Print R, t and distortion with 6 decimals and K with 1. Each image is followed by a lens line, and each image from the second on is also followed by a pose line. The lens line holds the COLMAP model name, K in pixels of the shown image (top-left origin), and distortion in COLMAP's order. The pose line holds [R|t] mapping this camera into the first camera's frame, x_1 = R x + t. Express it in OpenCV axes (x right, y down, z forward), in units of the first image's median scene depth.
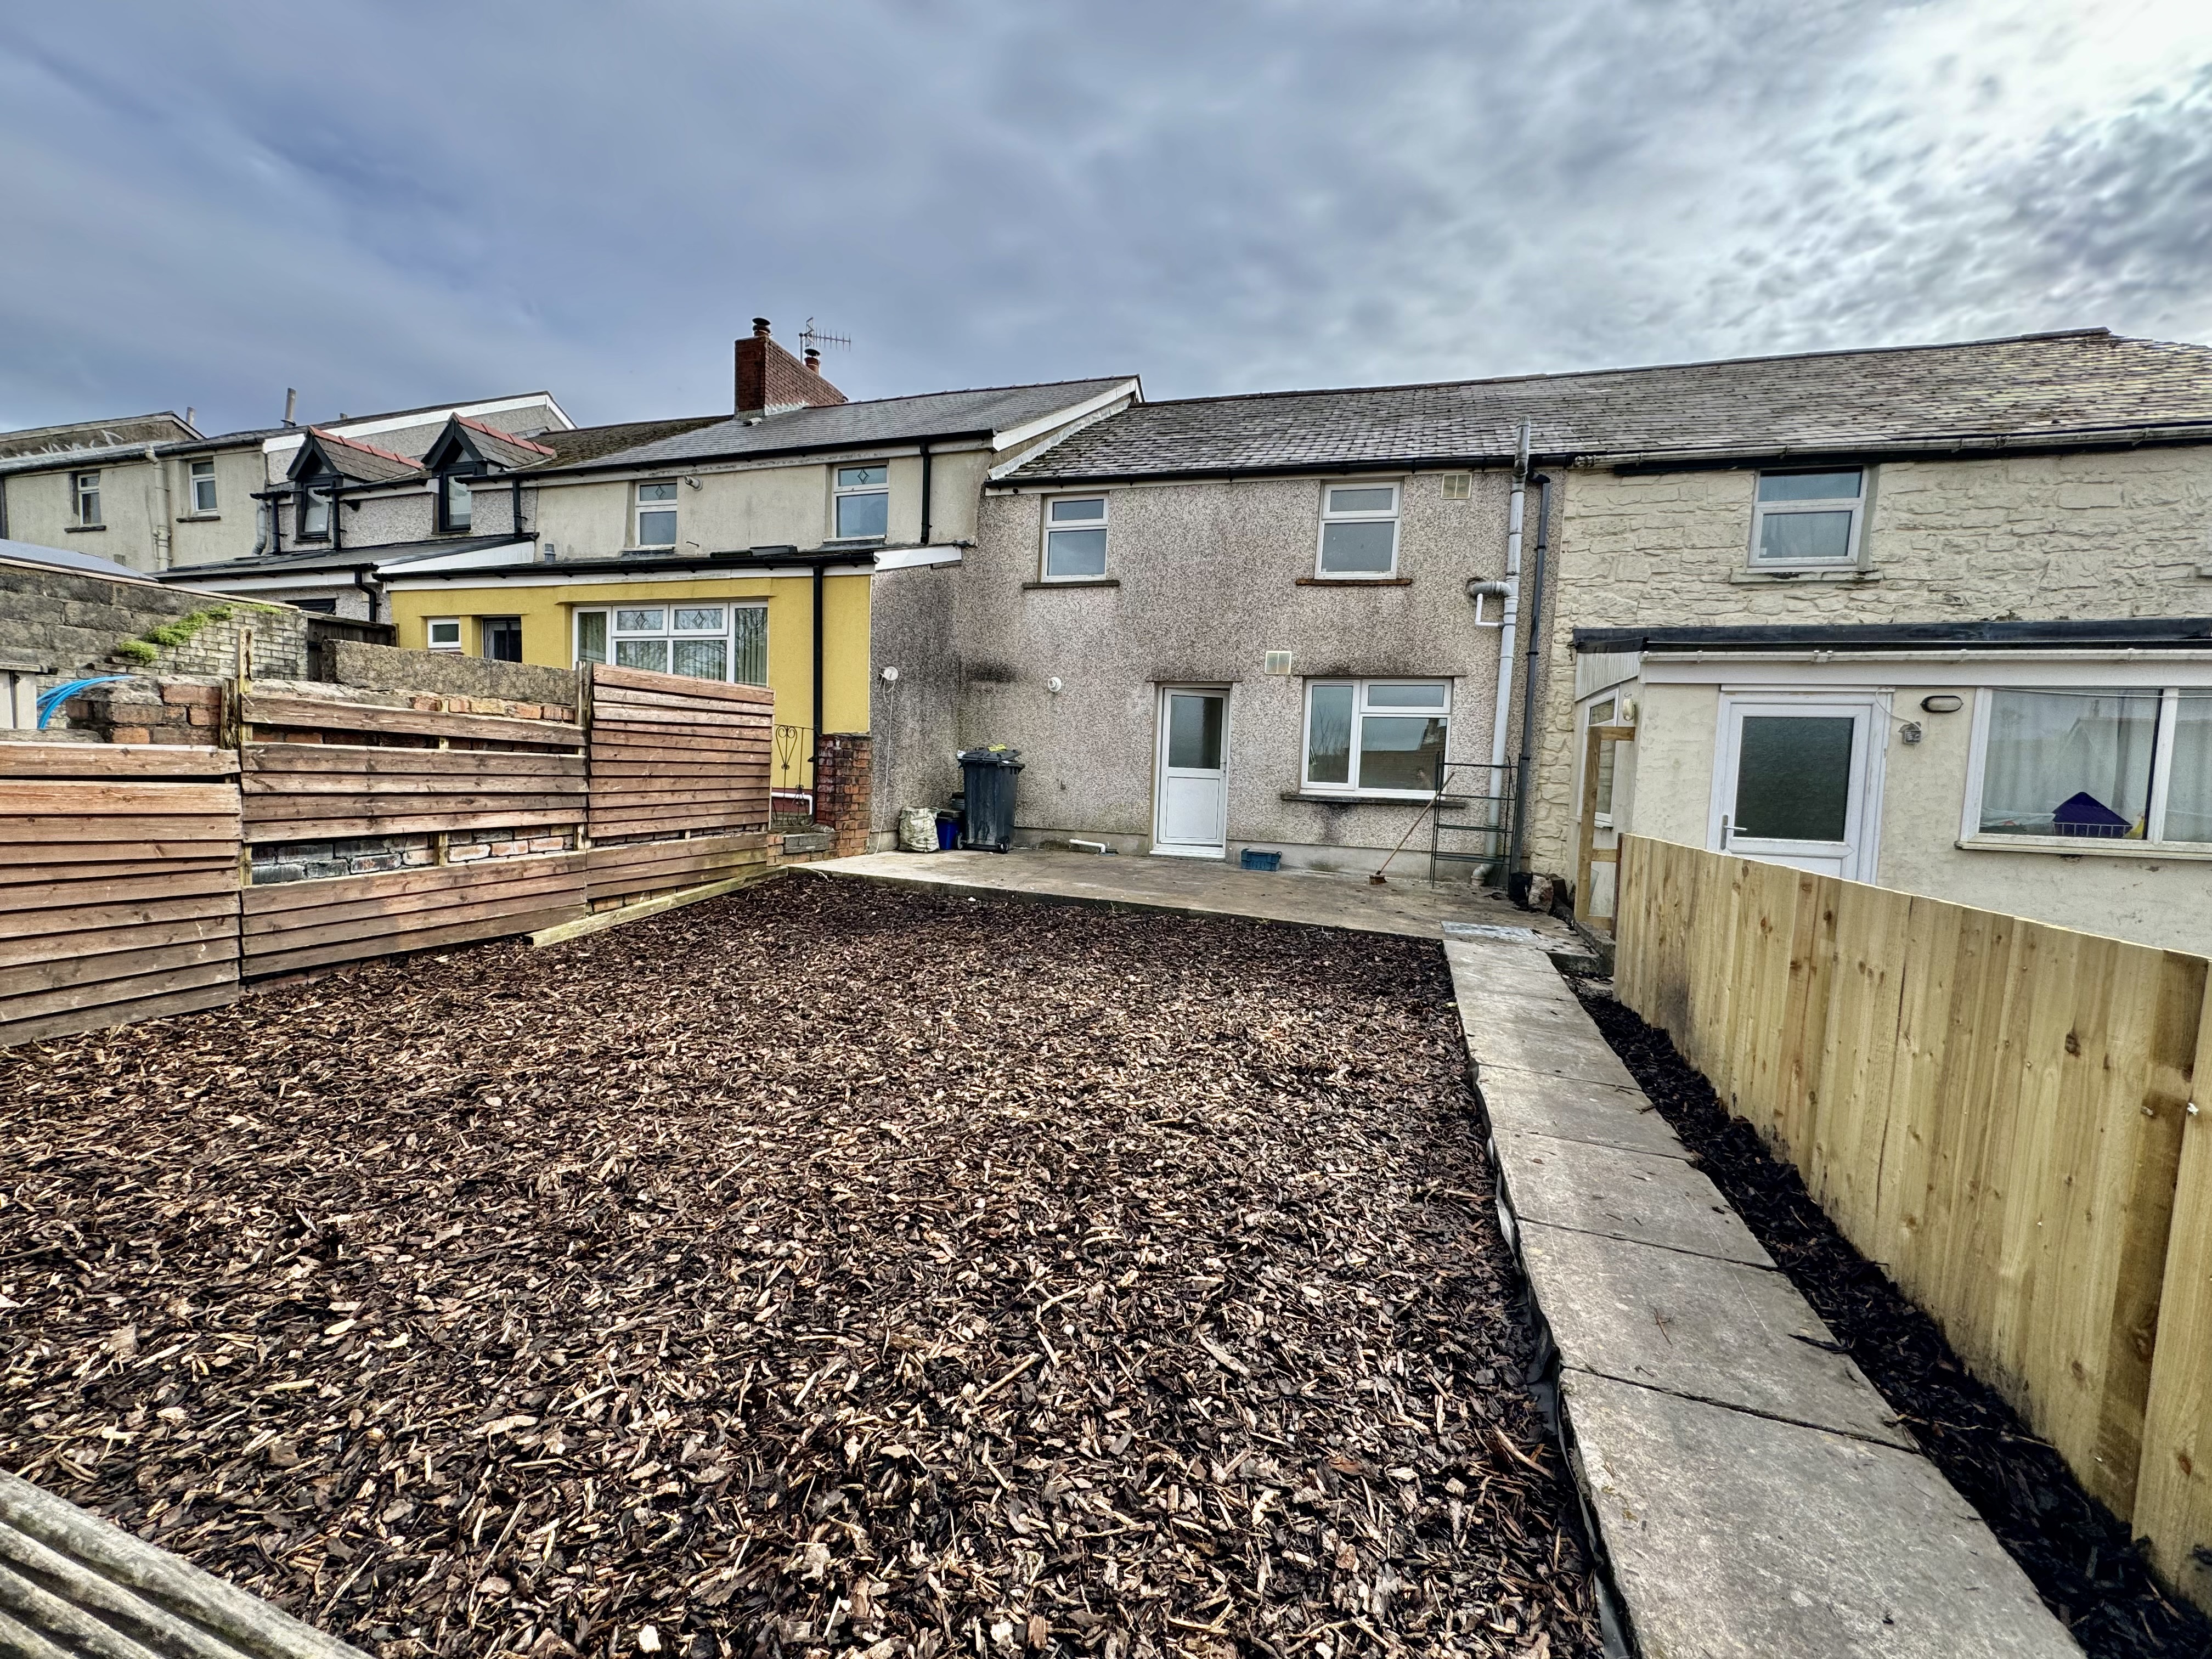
lens RADIAL K [[879.1, 0, 1089.0], [0, 879.1, 844.5], [0, 0, 1]] dist [-0.003694, 0.000725]
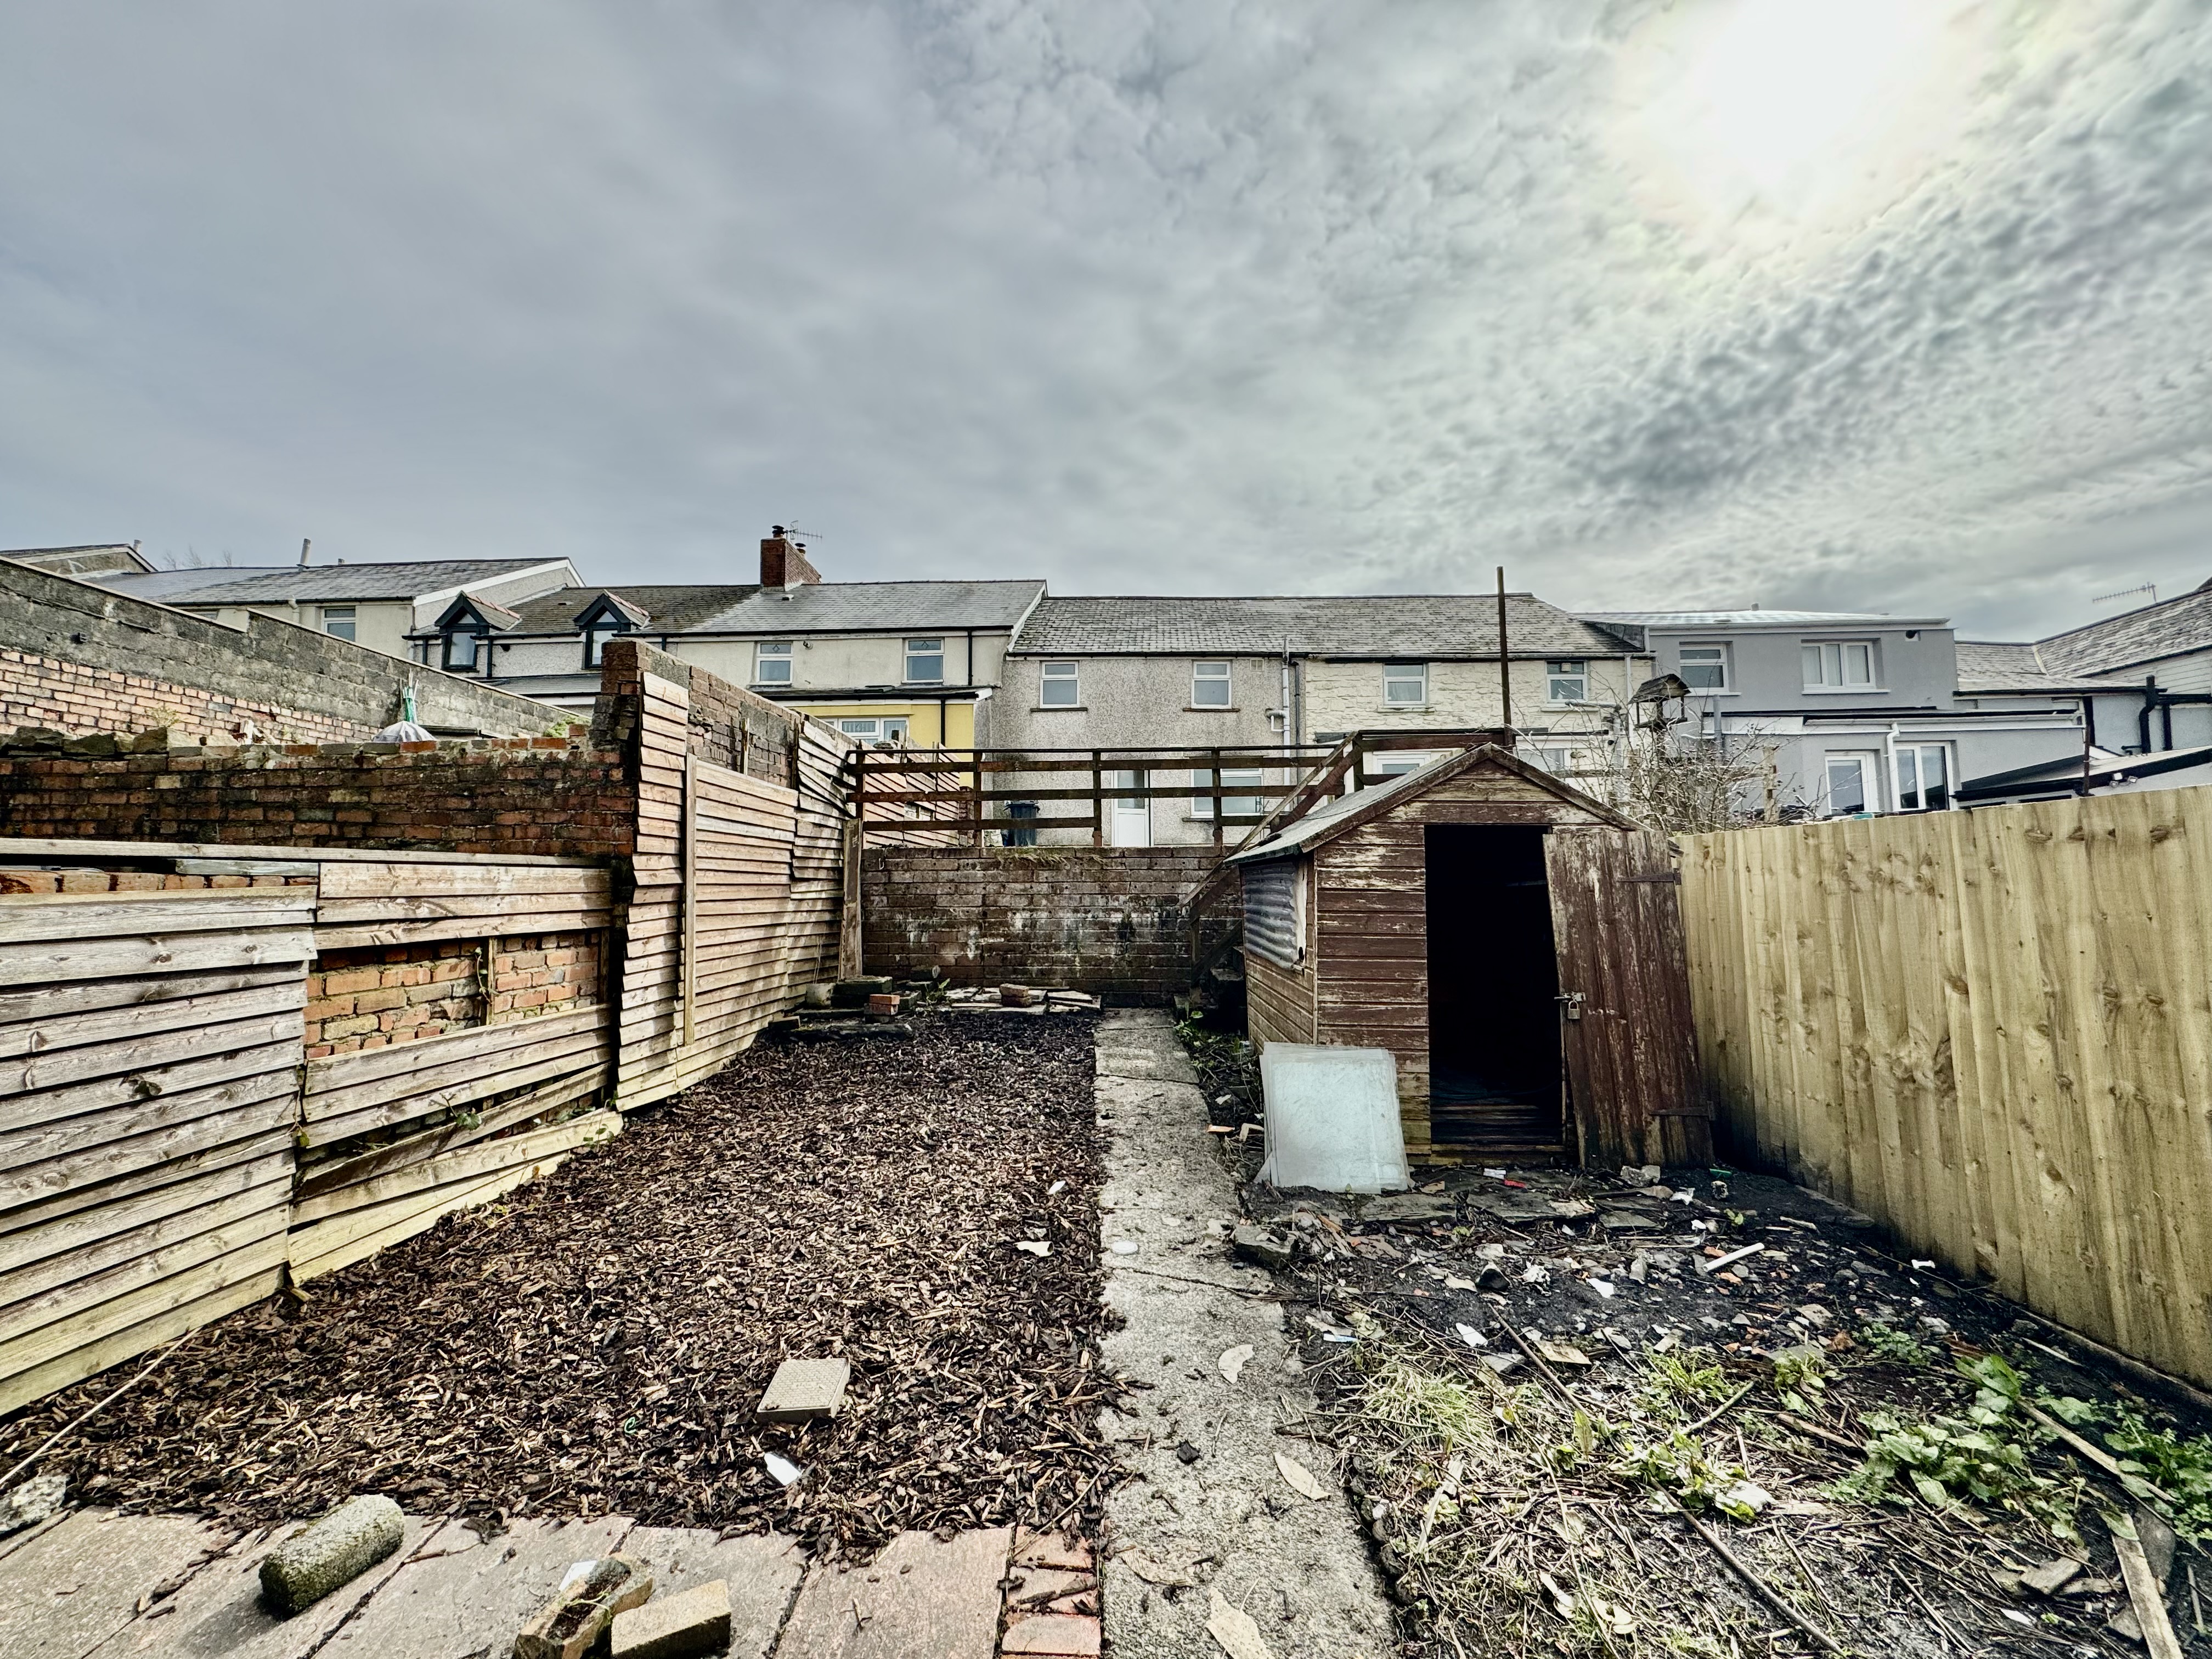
lens RADIAL K [[879.1, 0, 1091.5], [0, 879.1, 829.6], [0, 0, 1]] dist [-0.003694, 0.000725]
pose [[0.958997, -0.025628, 0.282255, -0.490068], [0.069632, 0.986683, -0.146995, 0.222598], [-0.274729, 0.160622, 0.948011, -0.704032]]
